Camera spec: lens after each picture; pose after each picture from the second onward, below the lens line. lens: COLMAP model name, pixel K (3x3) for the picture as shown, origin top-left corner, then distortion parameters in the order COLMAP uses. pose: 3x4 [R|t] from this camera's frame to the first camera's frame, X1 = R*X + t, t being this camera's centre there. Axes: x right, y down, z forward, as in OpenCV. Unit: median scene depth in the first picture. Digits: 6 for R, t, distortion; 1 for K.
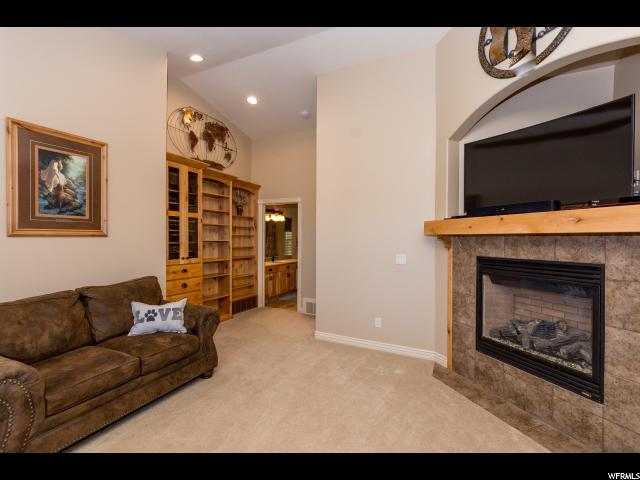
lens RADIAL K [[303.0, 0, 320.0], [0, 303.0, 240.0], [0, 0, 1]] dist [0.000756, 0.000456]
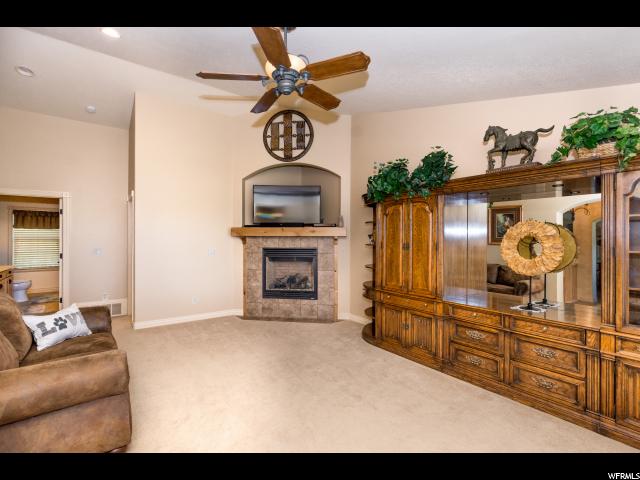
lens RADIAL K [[279.0, 0, 320.0], [0, 279.0, 240.0], [0, 0, 1]] dist [-0.000007, -0.000020]
pose [[0.439930, -0.010202, 0.897974, -0.921361], [0.007974, 0.999940, 0.007454, -0.004103], [-0.897997, 0.003881, 0.439985, -0.078613]]
